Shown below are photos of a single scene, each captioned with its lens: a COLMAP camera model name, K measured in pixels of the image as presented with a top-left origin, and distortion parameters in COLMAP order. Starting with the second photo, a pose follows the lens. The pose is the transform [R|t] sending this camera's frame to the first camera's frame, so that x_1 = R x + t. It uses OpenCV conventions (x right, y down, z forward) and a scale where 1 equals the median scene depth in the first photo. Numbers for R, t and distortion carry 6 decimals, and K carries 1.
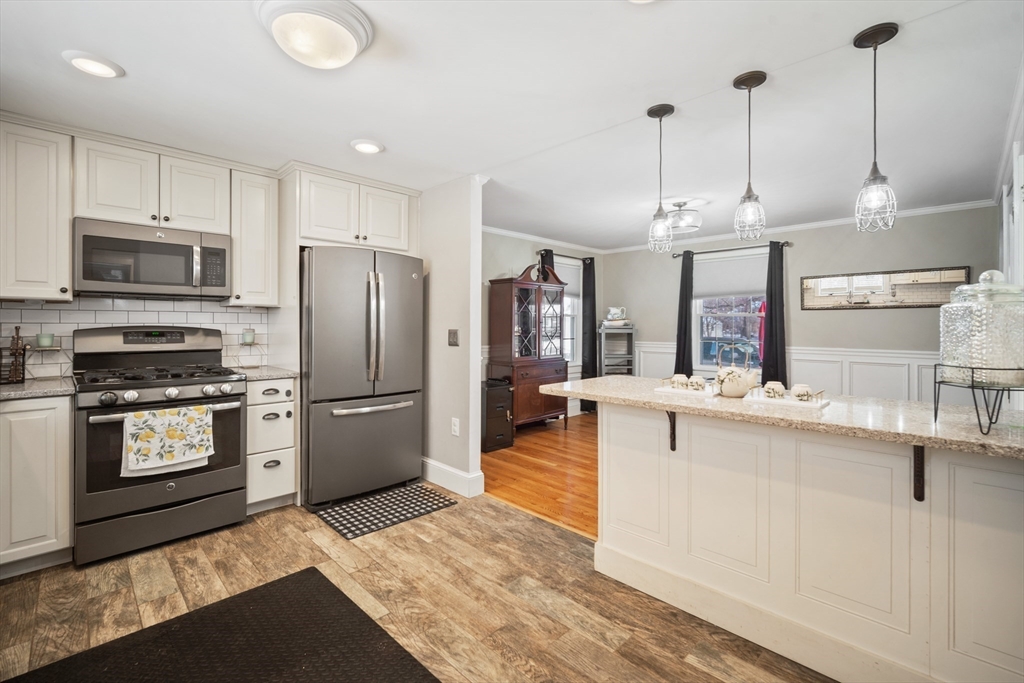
lens RADIAL K [[451.3, 0, 509.1], [0, 451.3, 326.4], [0, 0, 1]] dist [-0.013728, 0.004263]
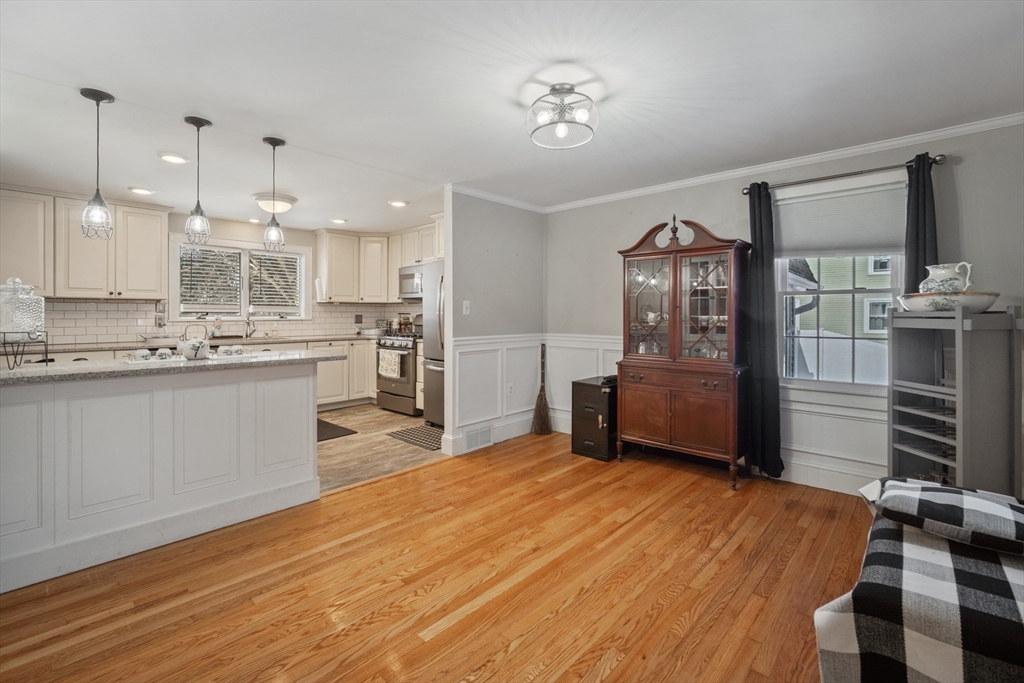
lens RADIAL K [[451.3, 0, 507.9], [0, 451.3, 313.5], [0, 0, 1]] dist [-0.013728, 0.004263]
pose [[0.048364, -0.004140, -0.998821, 1.359323], [-0.003660, 0.999984, -0.004322, 0.009025], [0.998823, 0.003865, 0.048348, 1.328846]]
